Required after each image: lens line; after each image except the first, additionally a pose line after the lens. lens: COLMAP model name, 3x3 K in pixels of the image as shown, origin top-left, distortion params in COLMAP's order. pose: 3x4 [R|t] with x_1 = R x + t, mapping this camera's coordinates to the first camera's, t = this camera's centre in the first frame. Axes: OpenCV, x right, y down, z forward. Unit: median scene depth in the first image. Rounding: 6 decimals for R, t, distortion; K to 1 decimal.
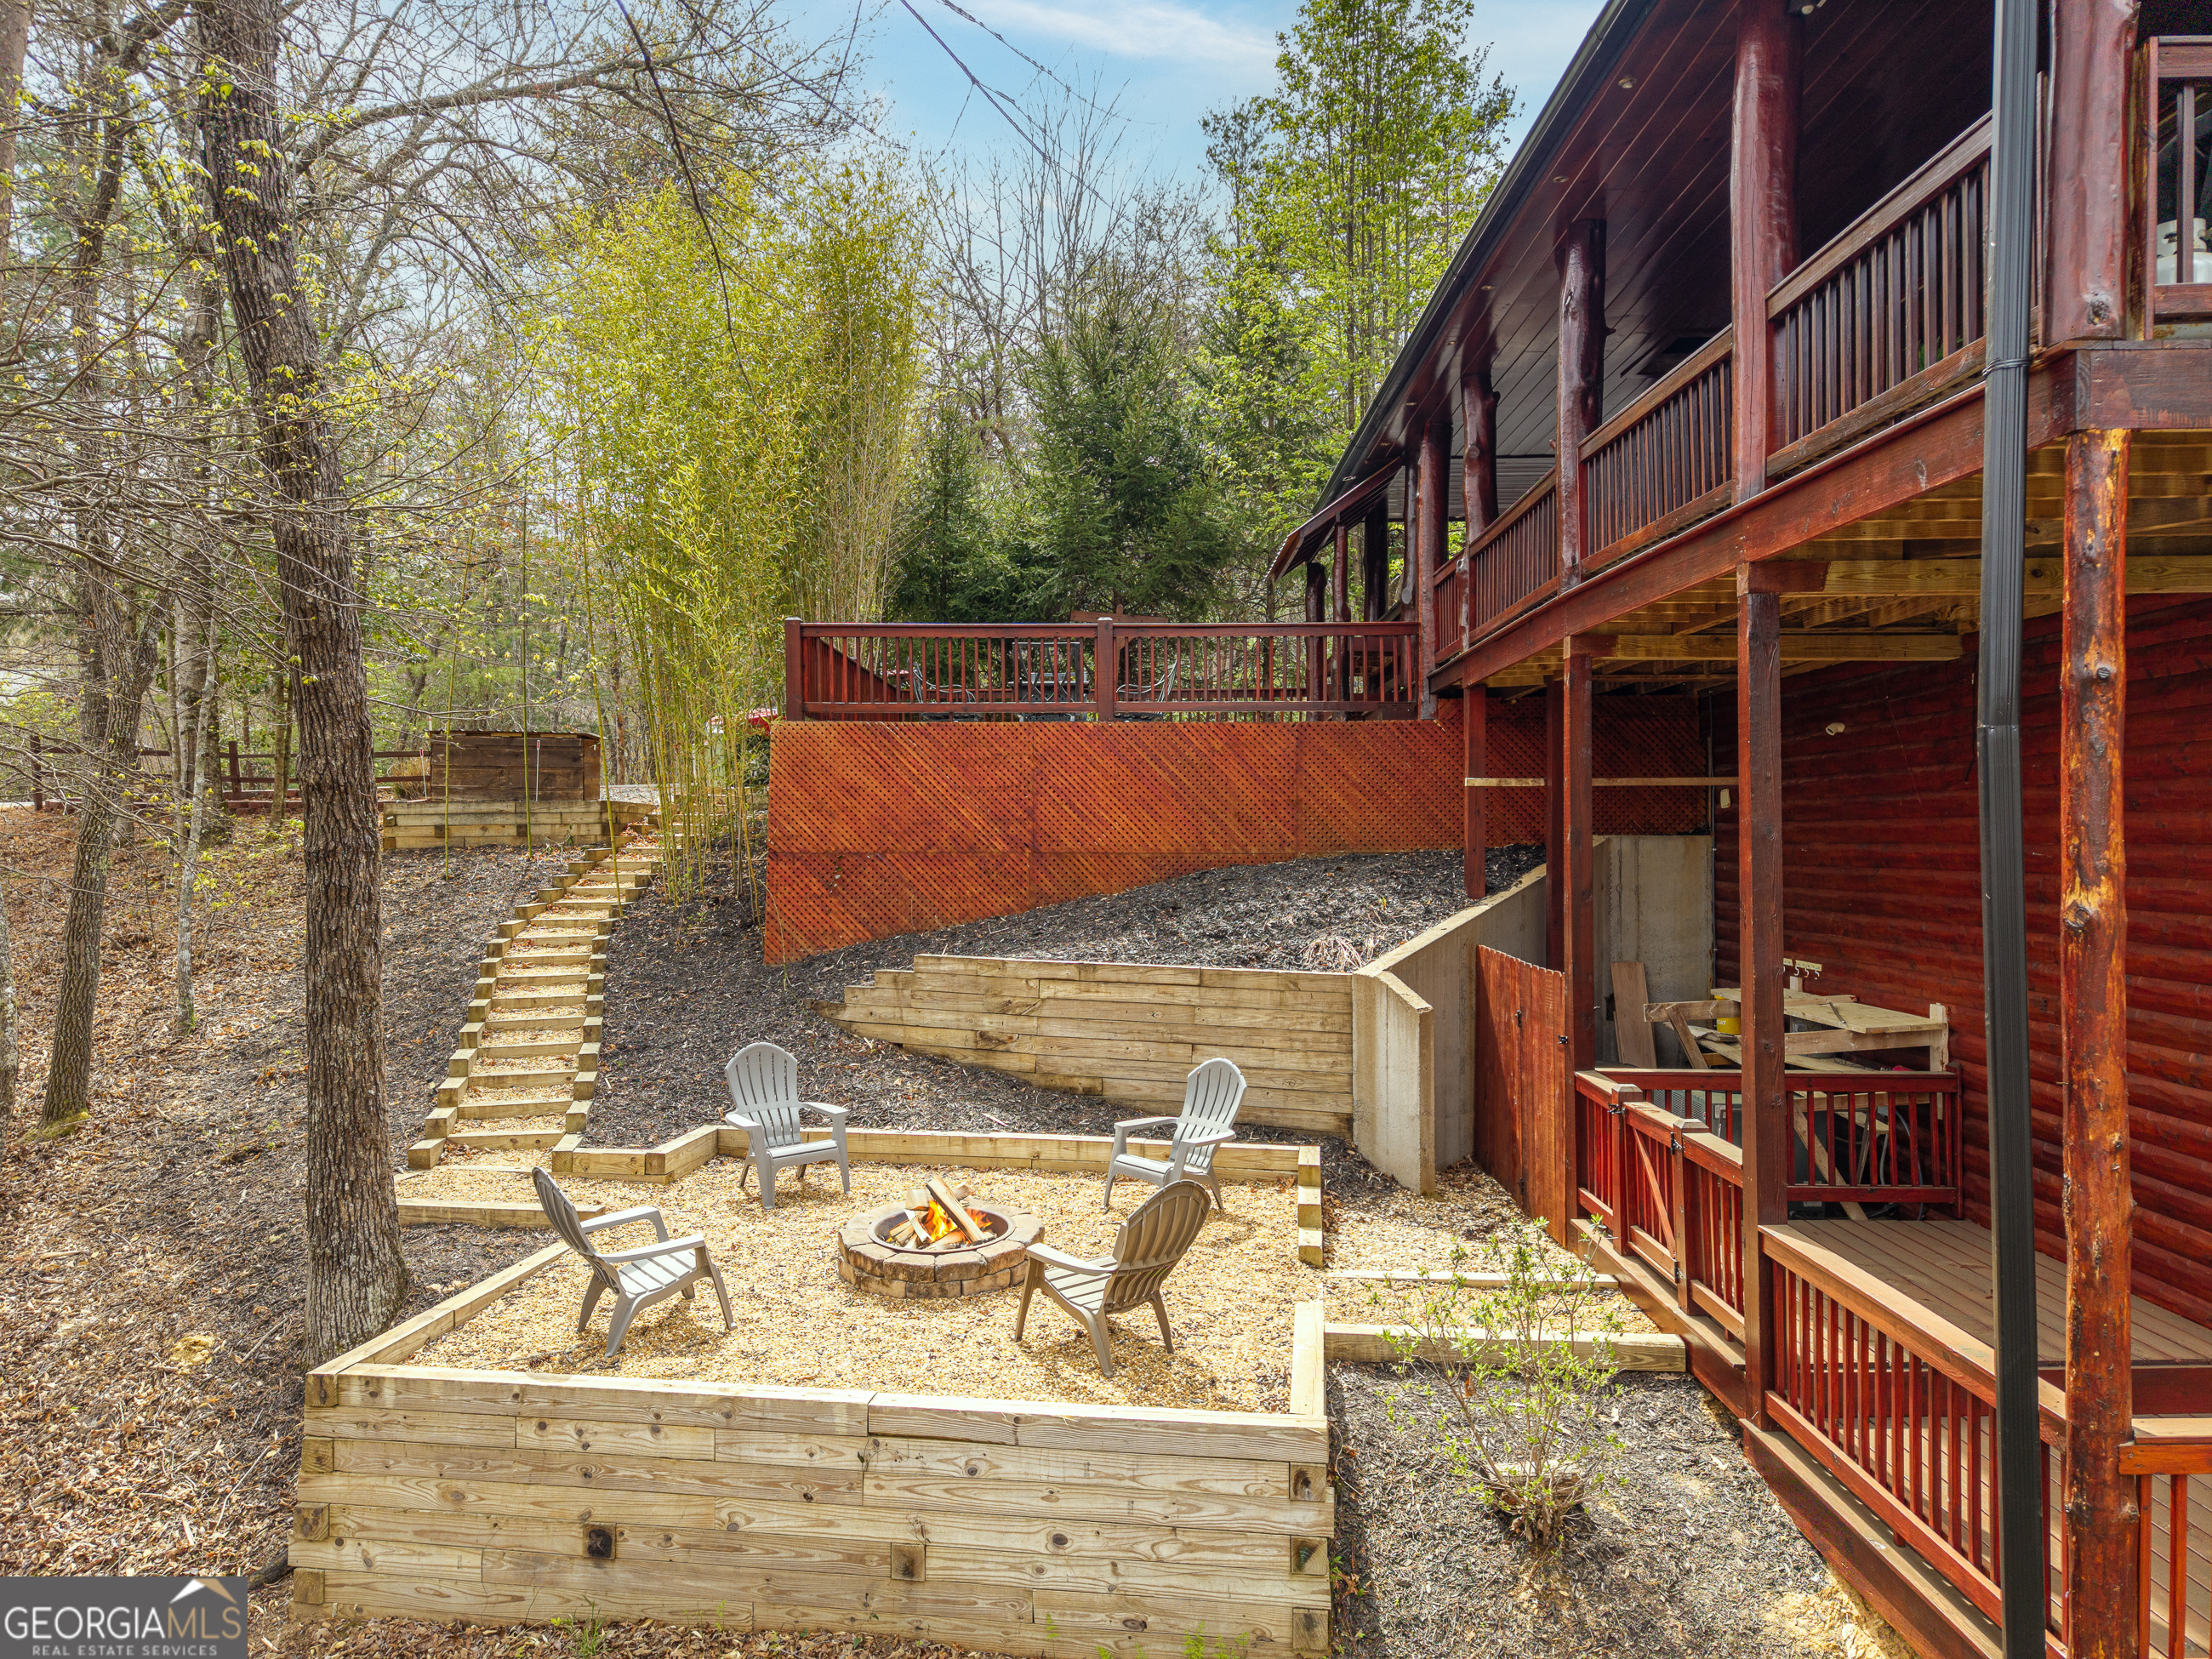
lens RADIAL K [[1549.4, 0, 1120.1], [0, 1549.4, 819.8], [0, 0, 1]] dist [0.014417, -0.012828]
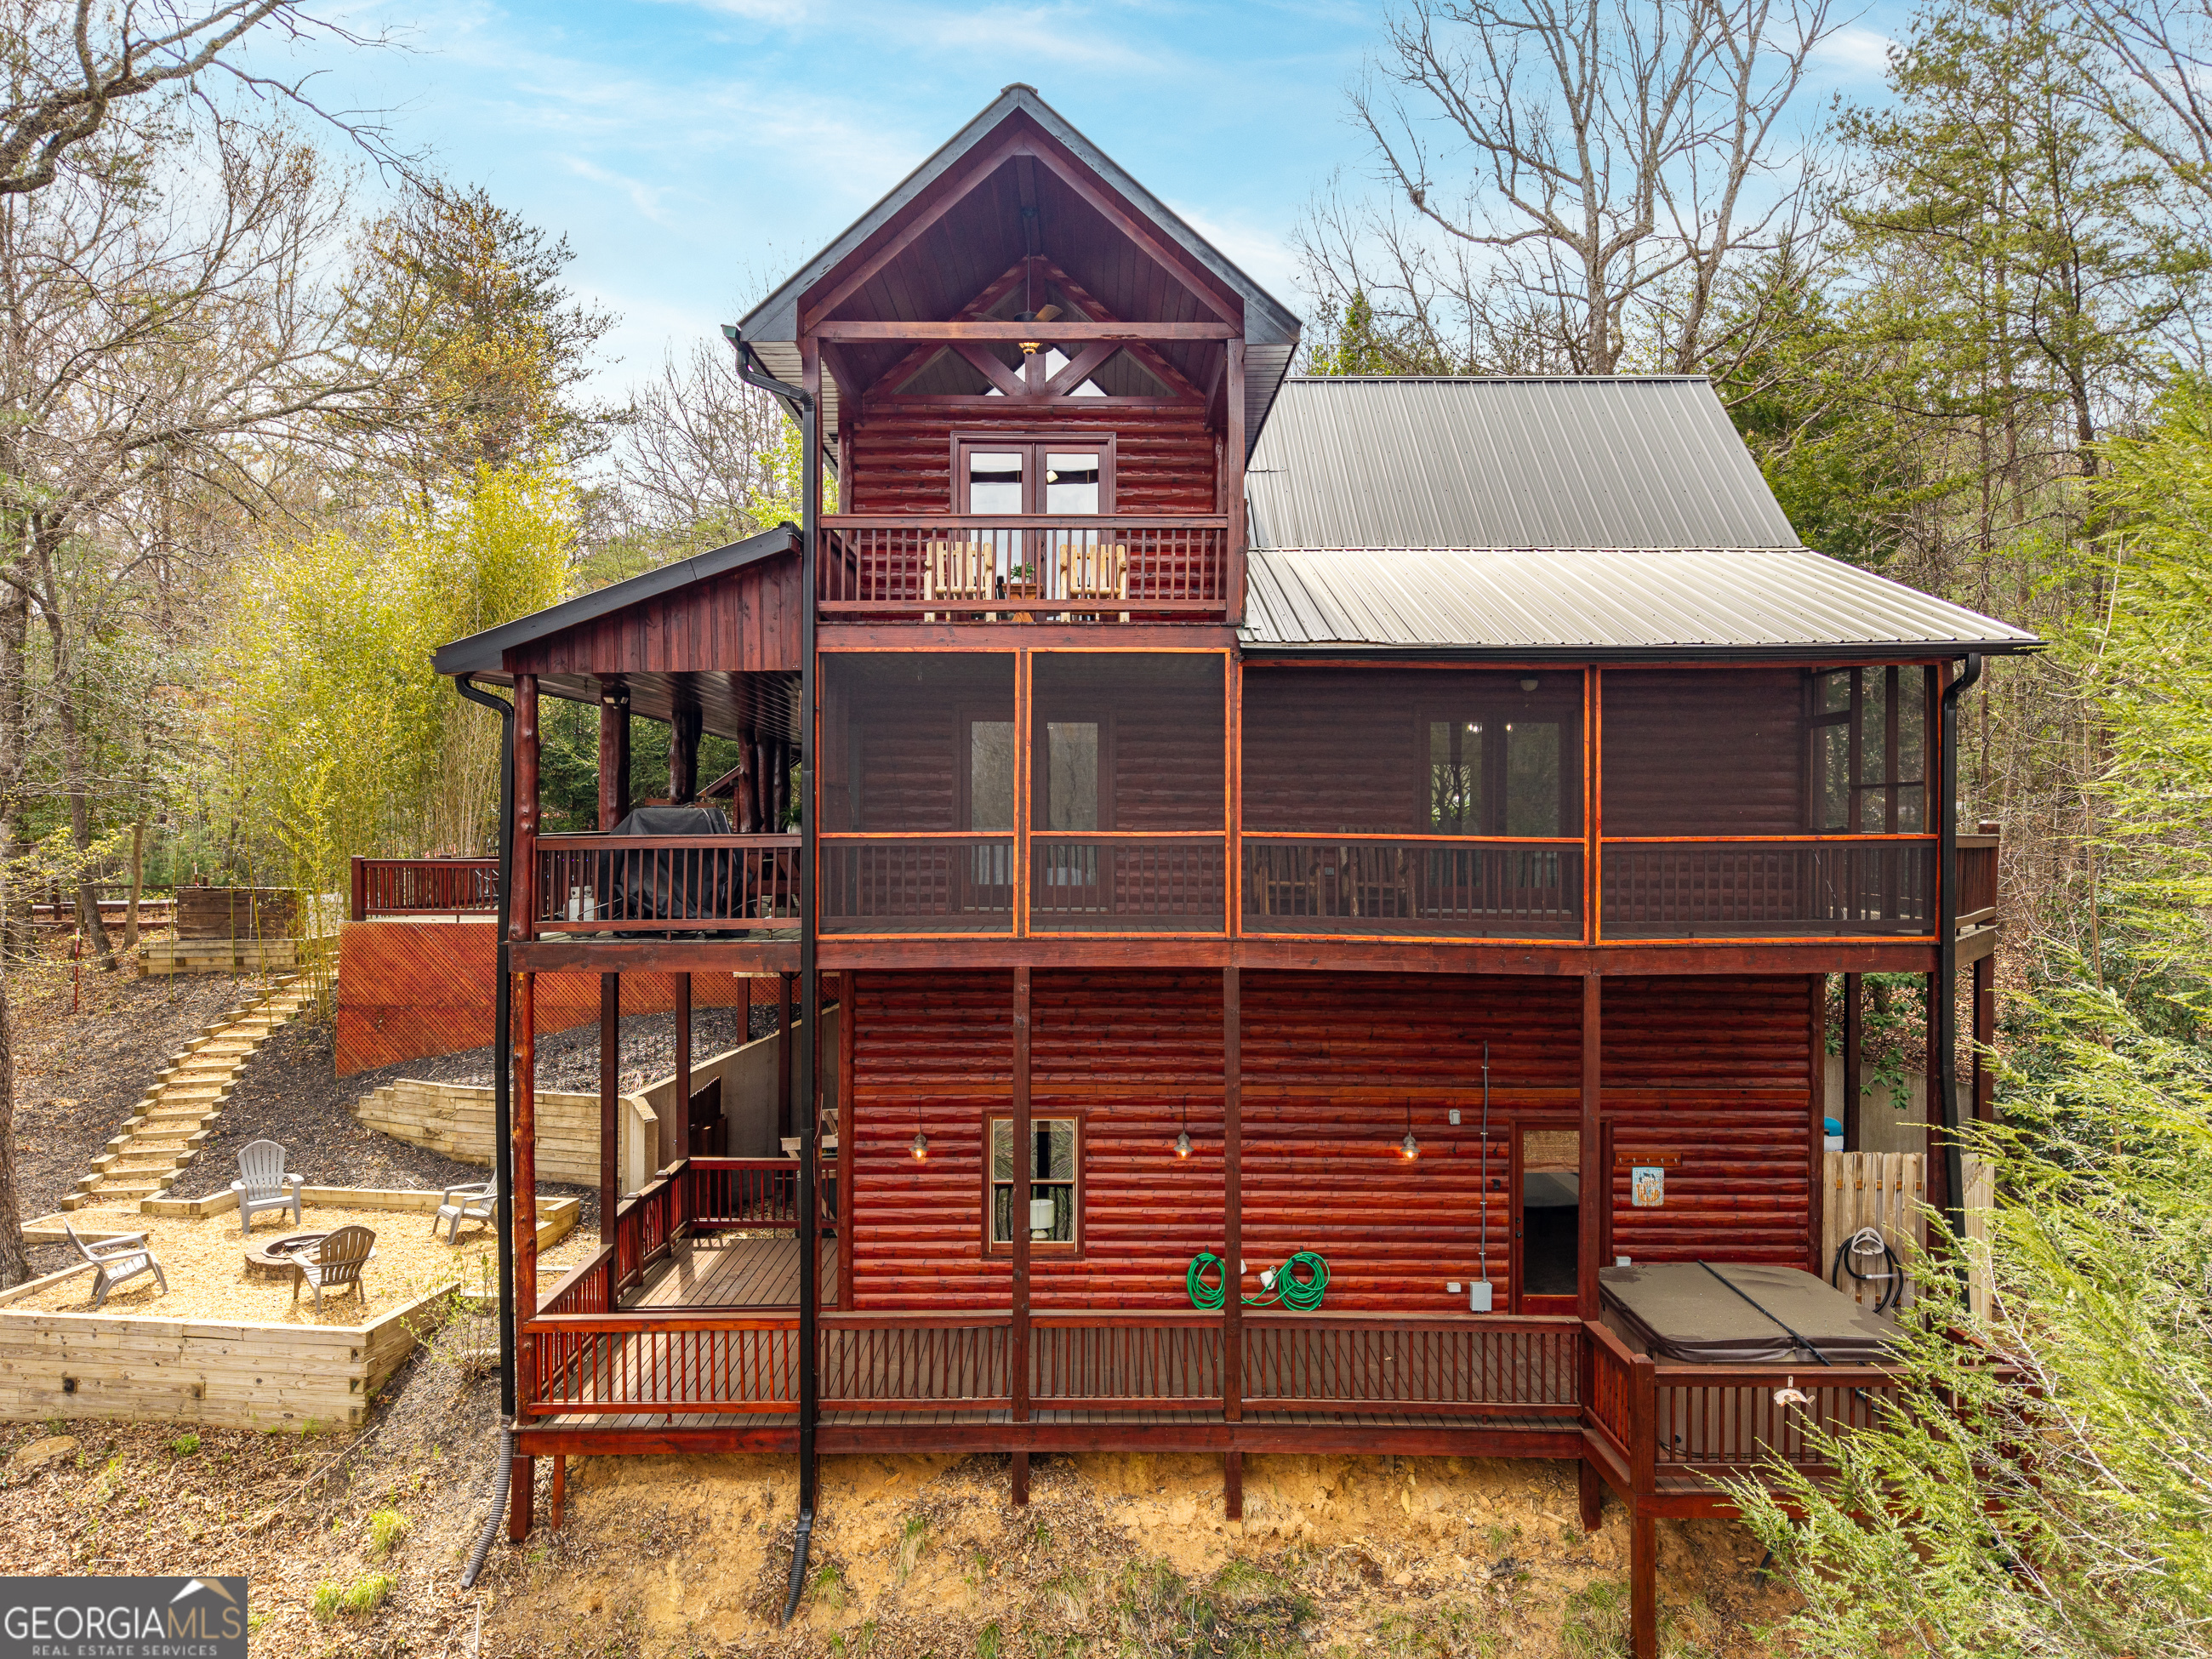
lens RADIAL K [[1549.4, 0, 1089.7], [0, 1549.4, 838.8], [0, 0, 1]] dist [0.014417, -0.012828]
pose [[0.999931, 0.003991, 0.011084, 0.673507], [-0.004067, 0.999968, 0.006858, -0.210733], [-0.011056, -0.006903, 0.999915, -0.764761]]
